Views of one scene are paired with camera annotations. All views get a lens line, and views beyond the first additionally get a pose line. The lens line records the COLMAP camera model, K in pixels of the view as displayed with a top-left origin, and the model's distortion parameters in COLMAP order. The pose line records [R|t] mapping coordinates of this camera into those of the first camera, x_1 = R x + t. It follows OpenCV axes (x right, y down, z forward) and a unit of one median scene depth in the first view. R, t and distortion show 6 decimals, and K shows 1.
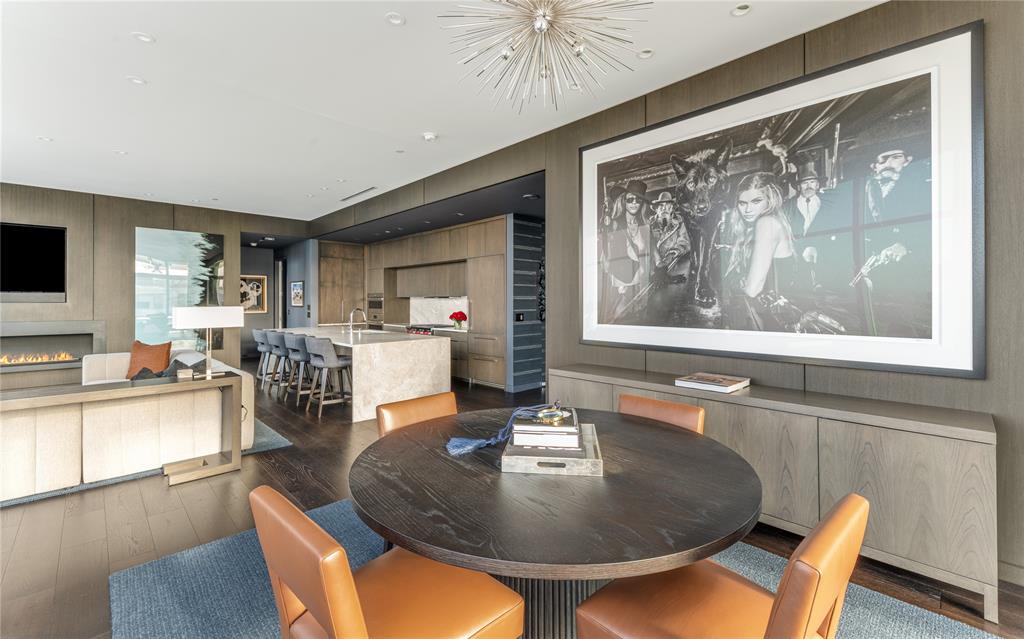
lens RADIAL K [[429.6, 0, 515.1], [0, 429.6, 301.7], [0, 0, 1]] dist [0.024642, -0.010332]
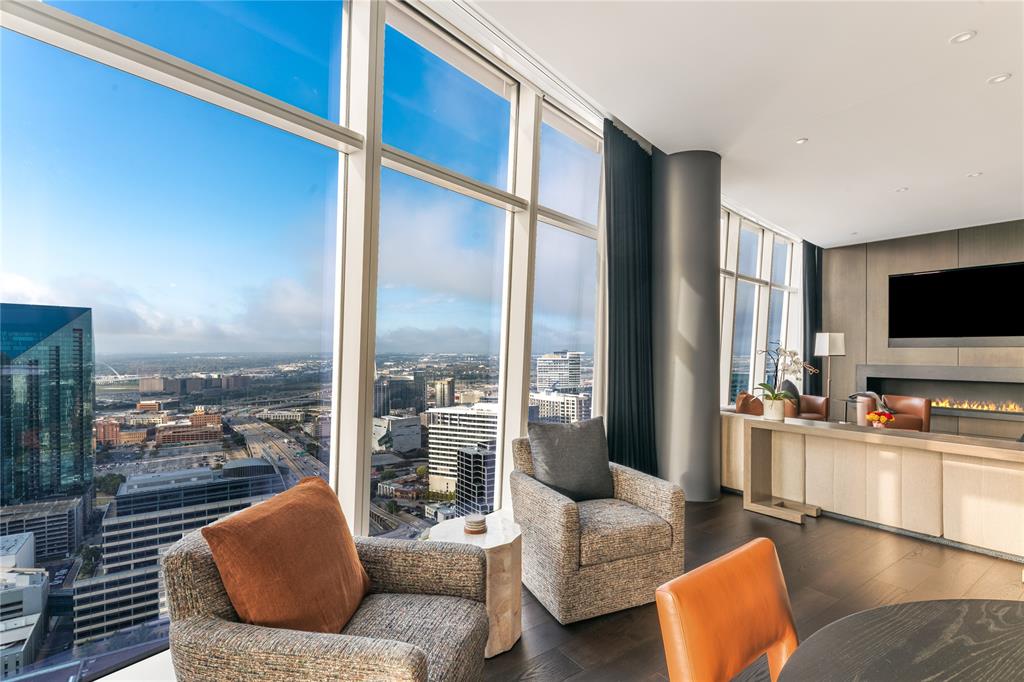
lens RADIAL K [[502.9, 0, 515.9], [0, 502.9, 351.1], [0, 0, 1]] dist [0.010782, -0.000949]
pose [[-0.148041, 0.004849, -0.988969, 0.109238], [0.005084, 0.999978, 0.004141, 0.000629], [0.988968, -0.004415, -0.148062, 0.111347]]
